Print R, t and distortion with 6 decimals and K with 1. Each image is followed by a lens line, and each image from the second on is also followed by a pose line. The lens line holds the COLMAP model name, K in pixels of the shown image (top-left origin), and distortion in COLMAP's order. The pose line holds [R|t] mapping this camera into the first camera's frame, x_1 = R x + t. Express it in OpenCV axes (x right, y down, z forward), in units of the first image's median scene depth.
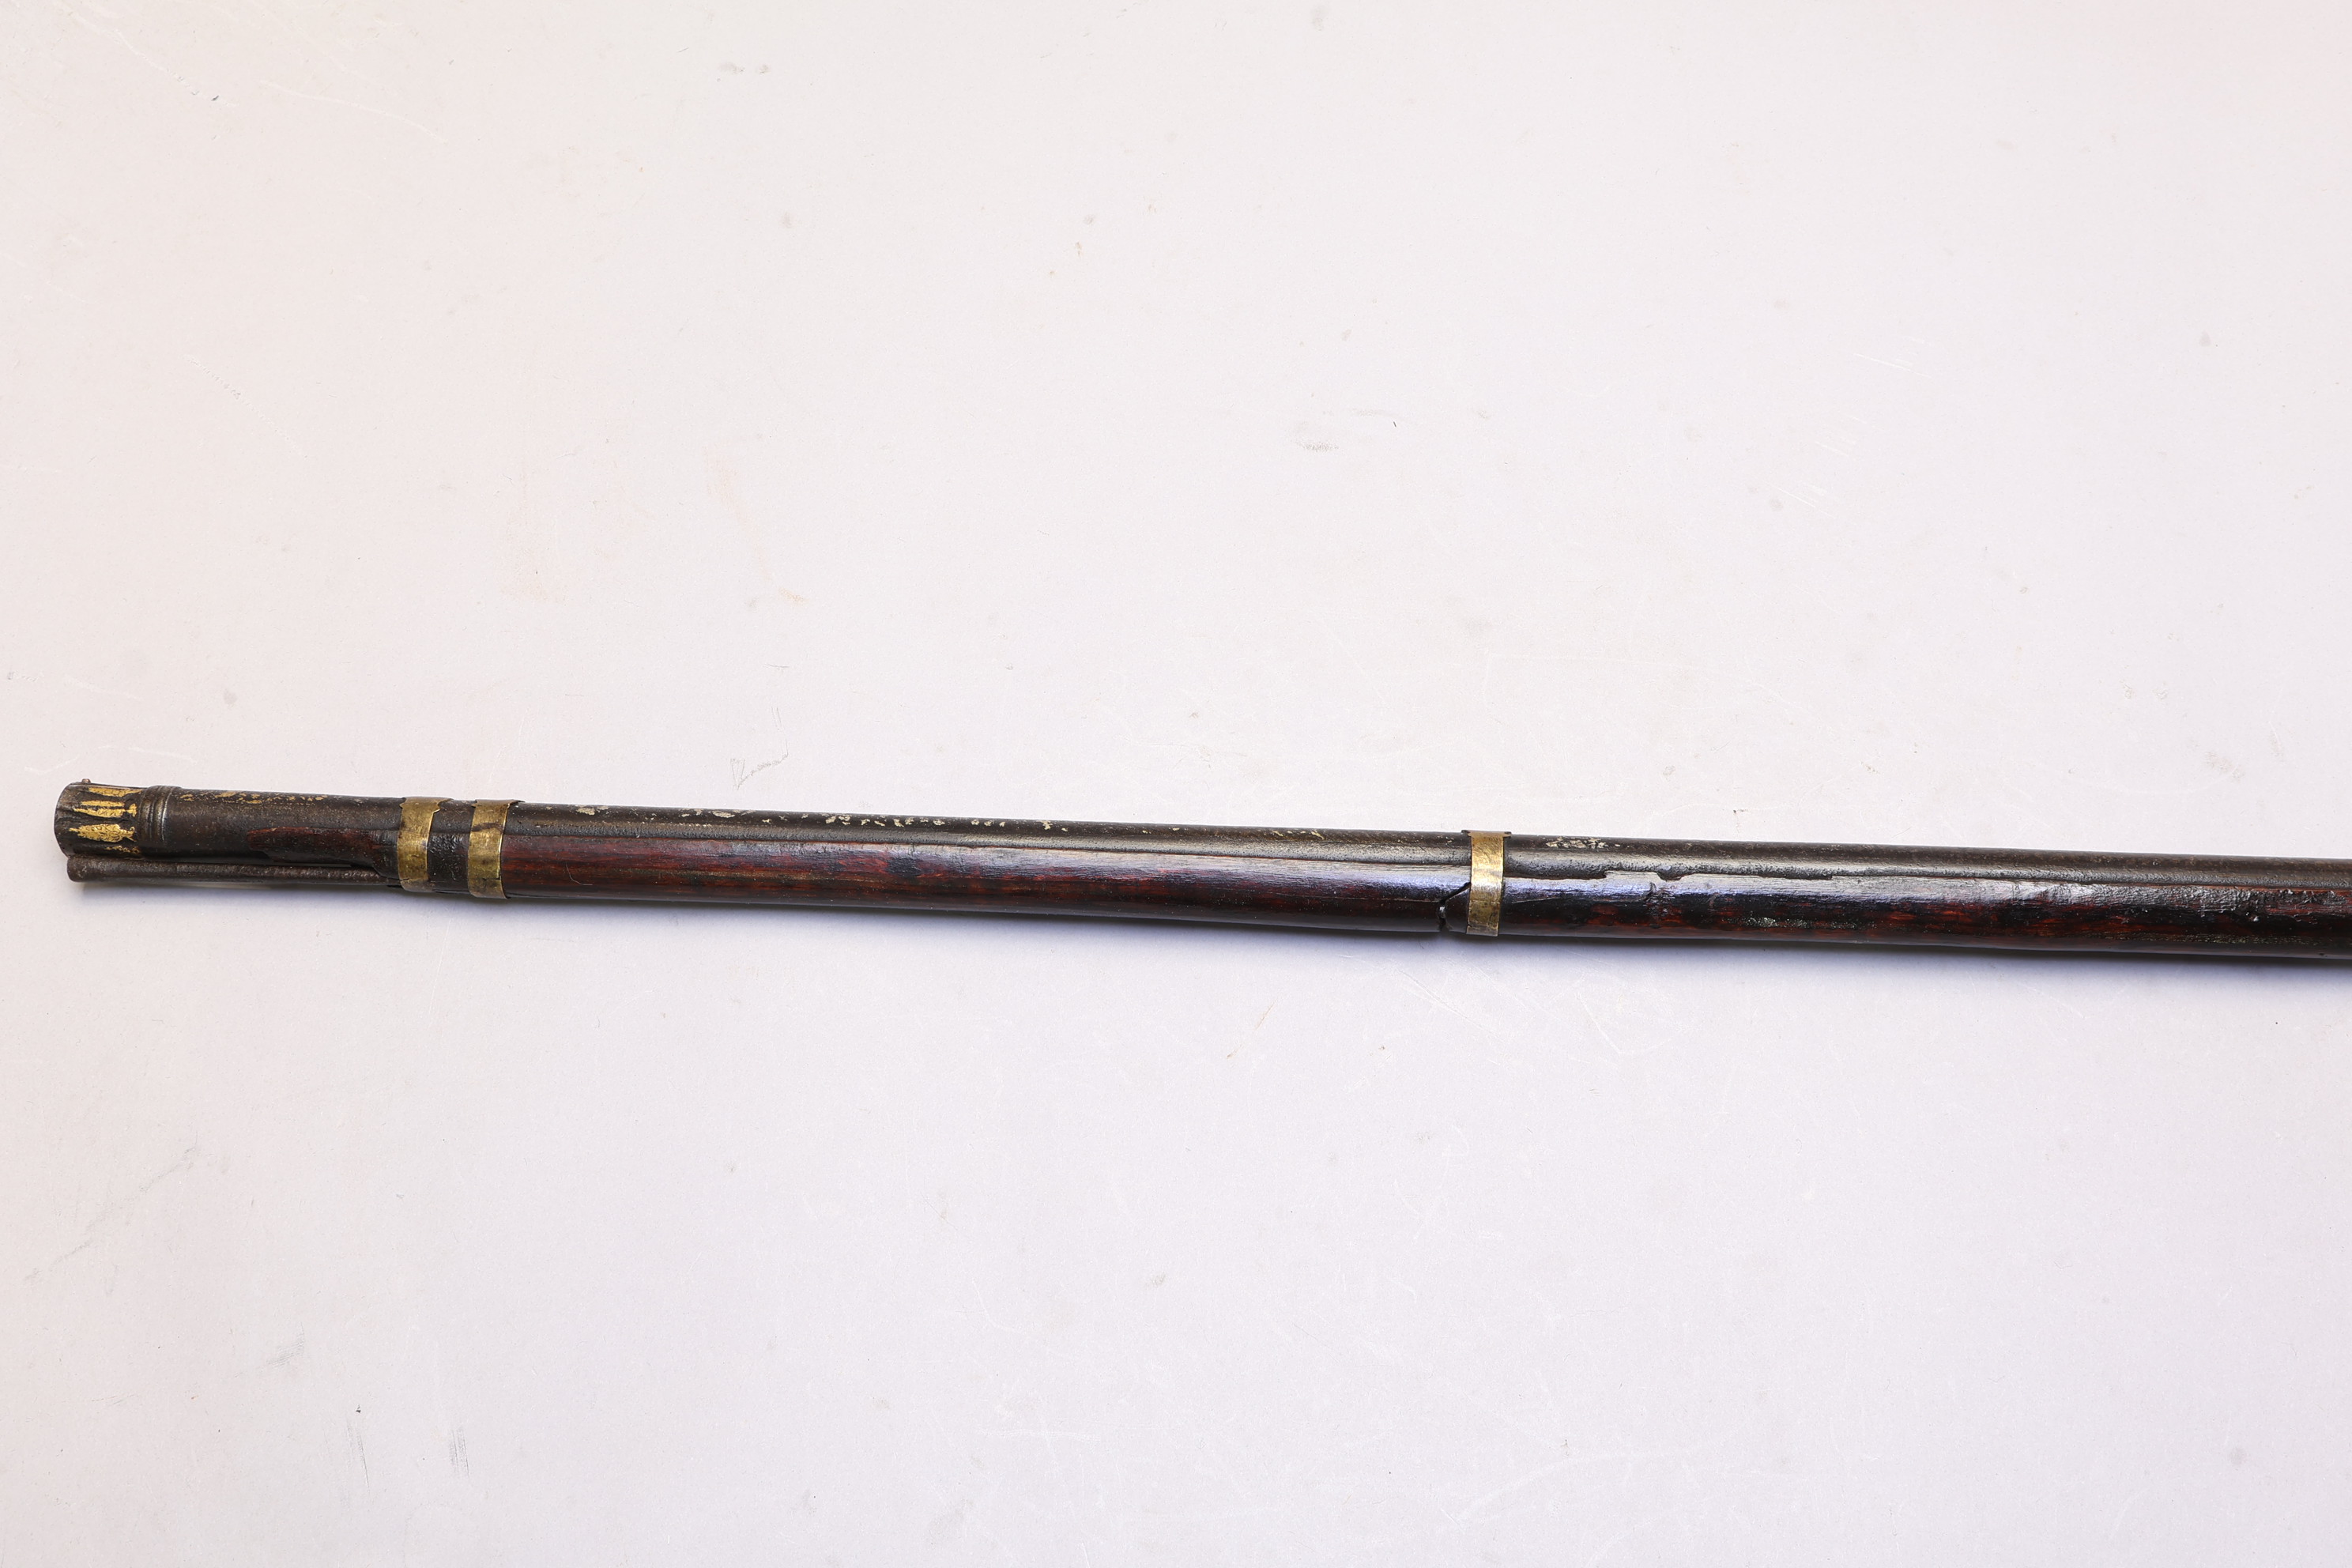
lens RADIAL K [[2892.5, 0, 1174.0], [0, 2892.5, 793.9], [0, 0, 1]] dist [0.000900, 0.003862]
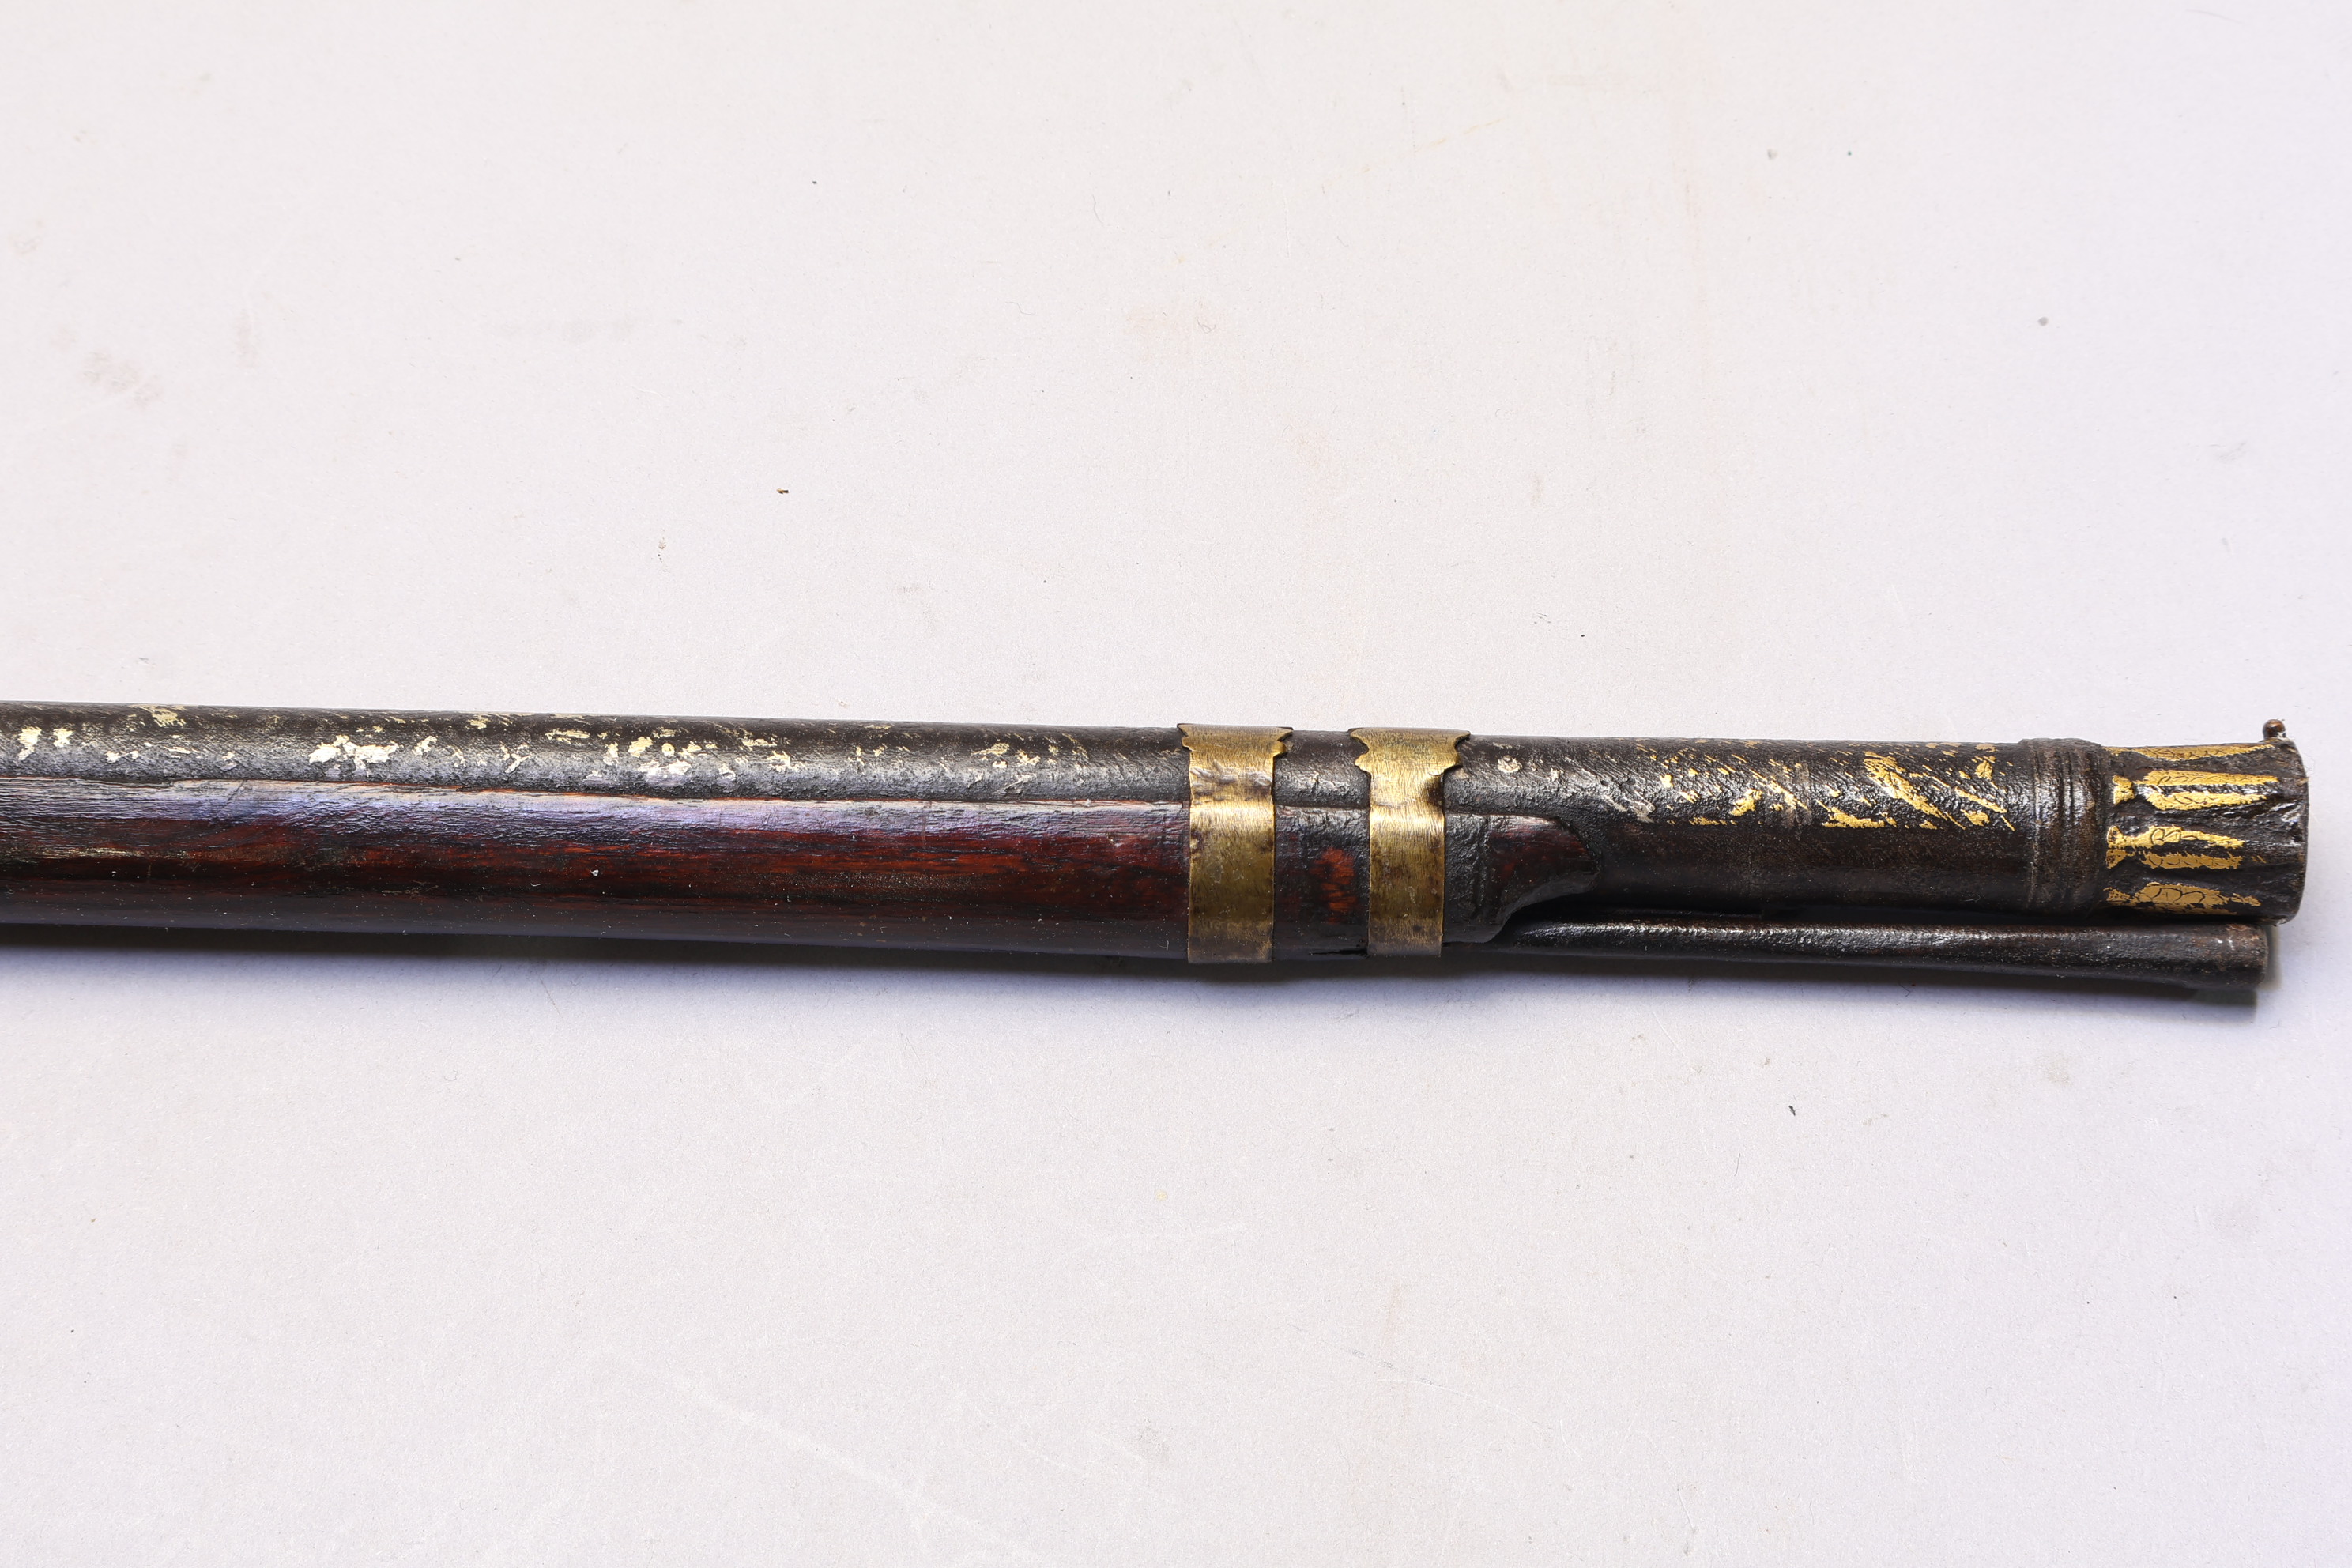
lens RADIAL K [[4067.4, 0, 1174.1], [0, 4067.4, 783.5], [0, 0, 1]] dist [0.005783, 0.050777]
pose [[0.999355, -0.025524, 0.025274, 0.537024], [0.028757, 0.990132, -0.137155, 0.153902], [-0.021524, 0.137793, 0.990227, 0.387541]]
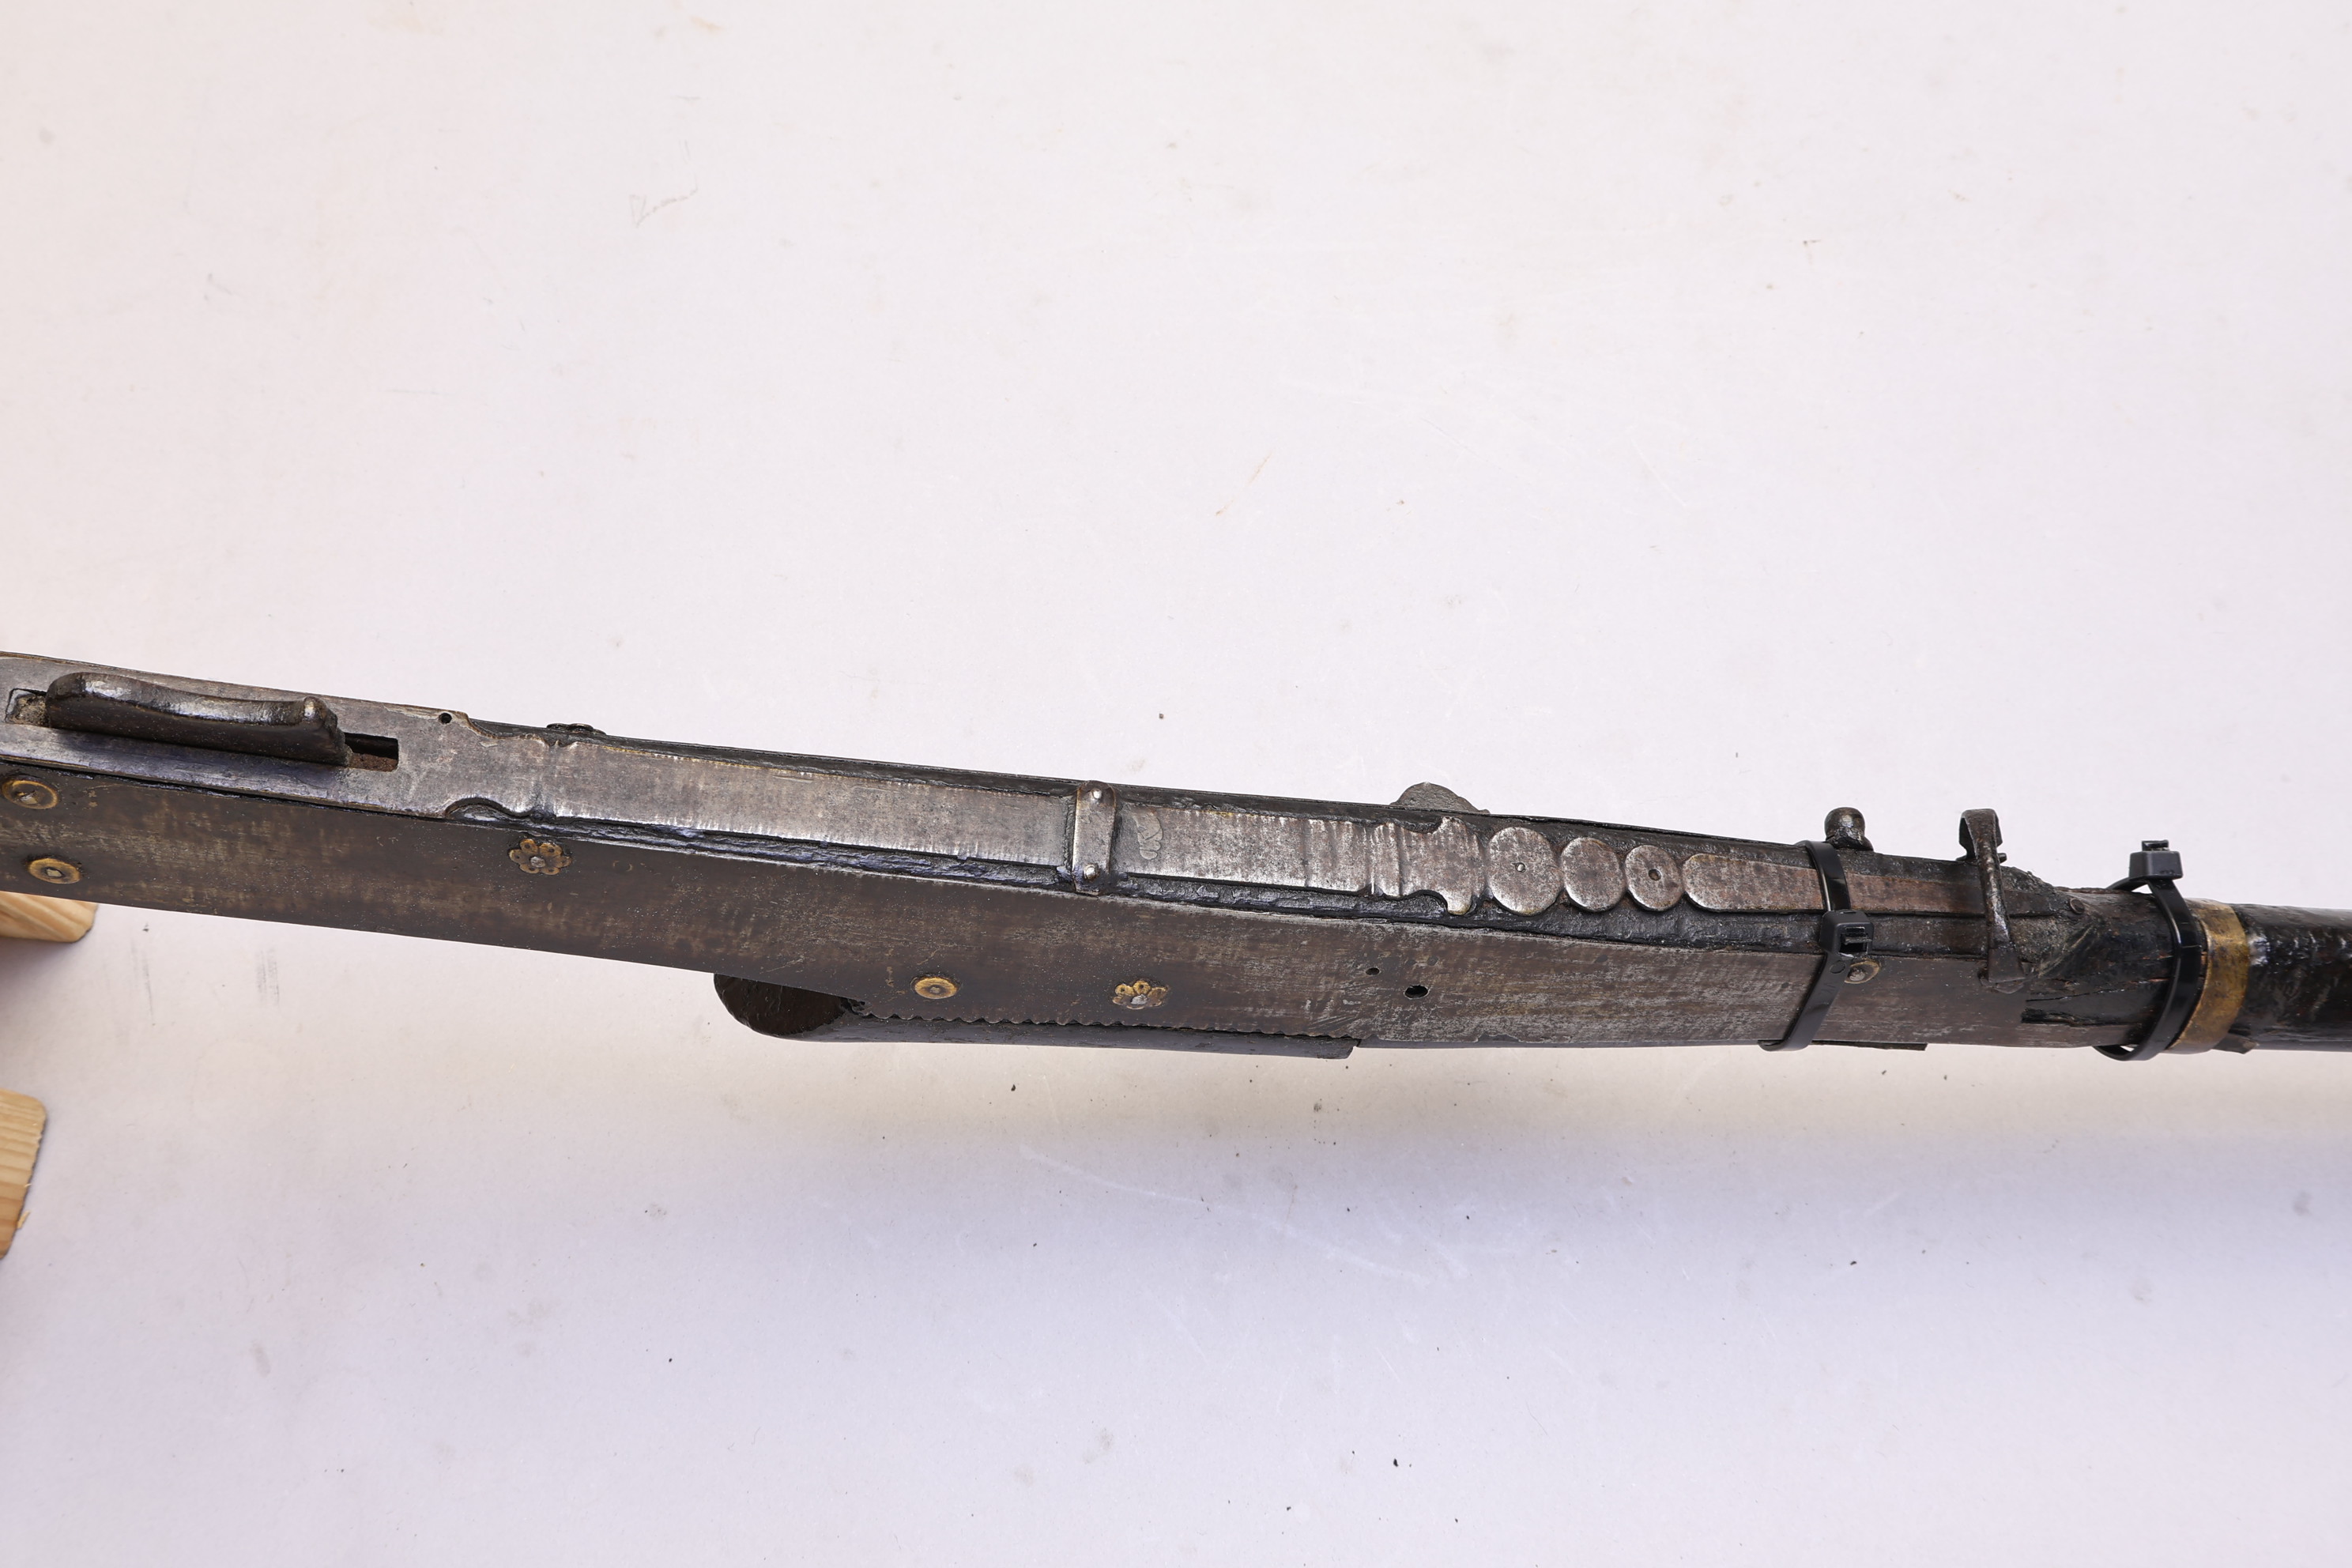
lens RADIAL K [[1996.9, 0, 1178.7], [0, 1996.9, 783.3], [0, 0, 1]] dist [-0.003607, -0.001004]
pose [[0.999754, -0.006605, 0.021171, -0.005178], [0.005685, 0.999048, 0.043242, 0.145956], [-0.021436, -0.043111, 0.998840, 0.426930]]
